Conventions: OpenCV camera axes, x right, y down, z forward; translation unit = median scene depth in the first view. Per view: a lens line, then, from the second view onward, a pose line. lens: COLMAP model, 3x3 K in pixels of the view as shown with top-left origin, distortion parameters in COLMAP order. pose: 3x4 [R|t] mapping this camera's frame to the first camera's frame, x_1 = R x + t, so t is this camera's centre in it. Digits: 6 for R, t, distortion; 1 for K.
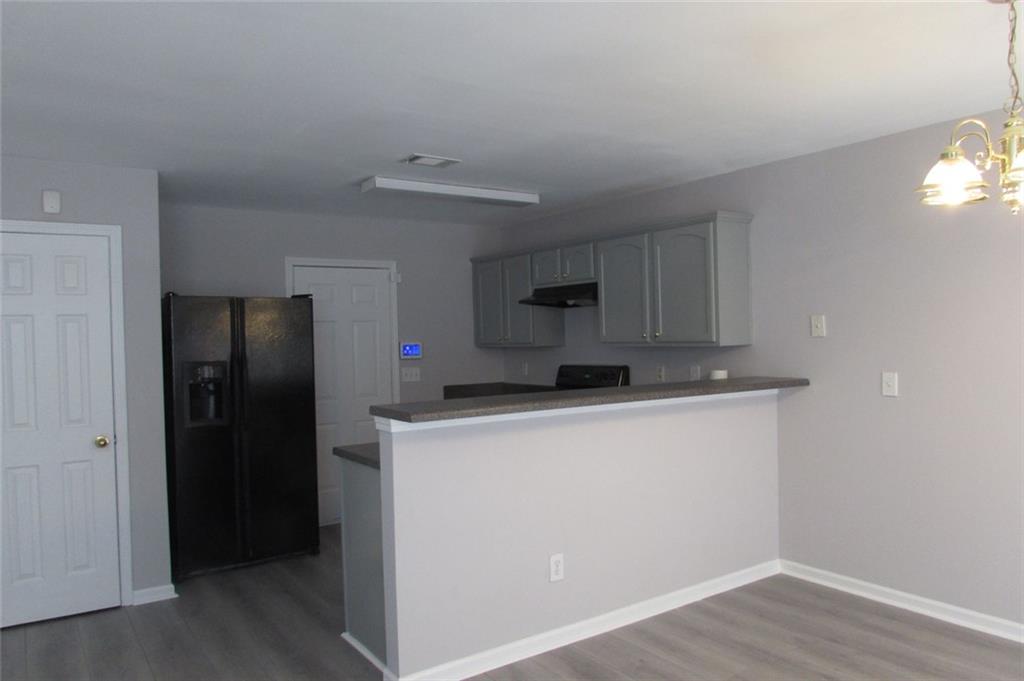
lens RADIAL K [[724.6, 0, 512.0], [0, 724.6, 340.5], [0, 0, 1]] dist [-0.027005, 0.001212]
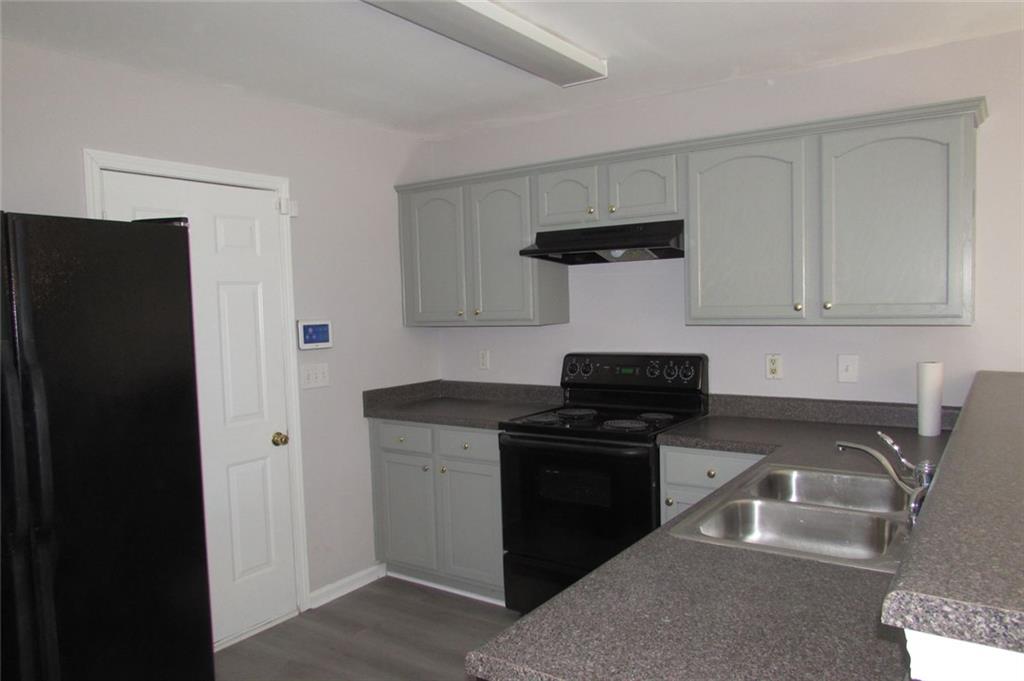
lens RADIAL K [[721.2, 0, 512.0], [0, 721.2, 340.5], [0, 0, 1]] dist [-0.038091, 0.000456]
pose [[0.937596, -0.018620, 0.347227, -0.230911], [0.005668, 0.999251, 0.038280, -0.003082], [-0.347679, -0.033923, 0.937000, 0.483451]]
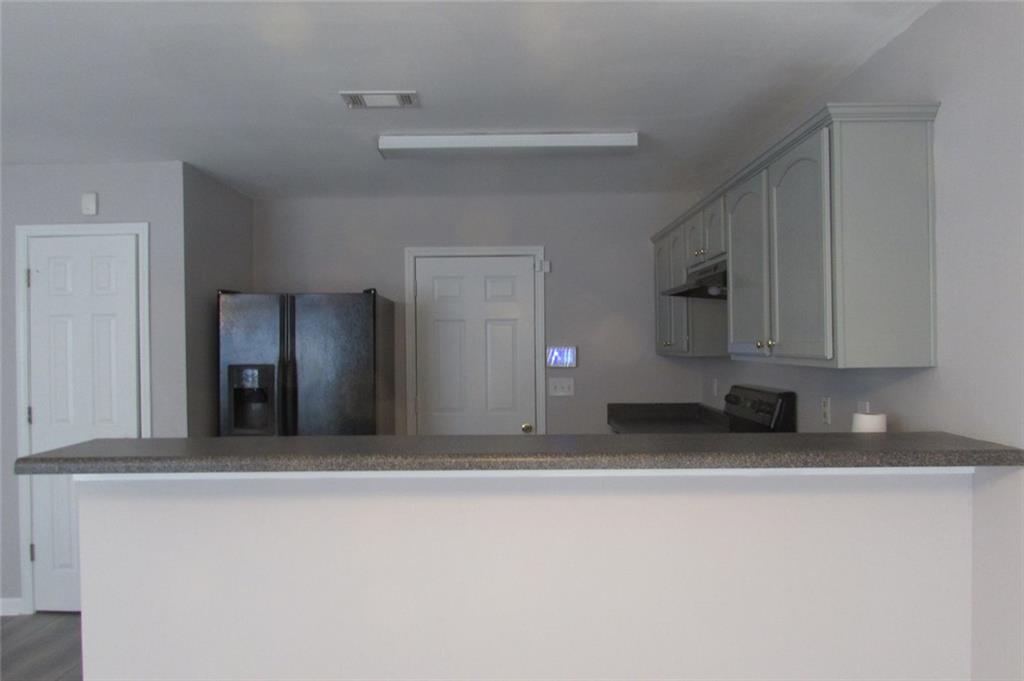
lens RADIAL K [[724.6, 0, 512.0], [0, 724.6, 340.5], [0, 0, 1]] dist [-0.027005, 0.001212]
pose [[0.820763, 0.014589, -0.571083, 0.326169], [-0.013984, 0.999887, 0.005446, -0.009659], [0.571098, 0.003517, 0.820875, 0.378852]]
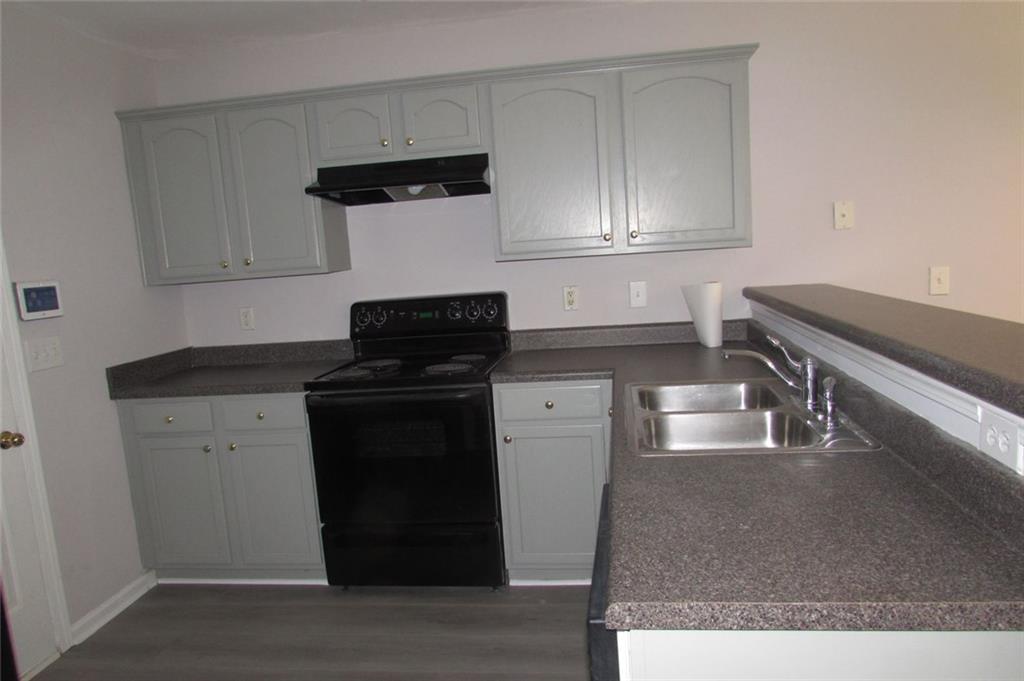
lens RADIAL K [[724.6, 0, 512.0], [0, 724.6, 340.5], [0, 0, 1]] dist [-0.027005, 0.001212]
pose [[0.682161, -0.118818, 0.721484, -0.316622], [0.056112, 0.992306, 0.110365, 0.007351], [-0.729046, -0.034802, 0.683579, 0.578423]]
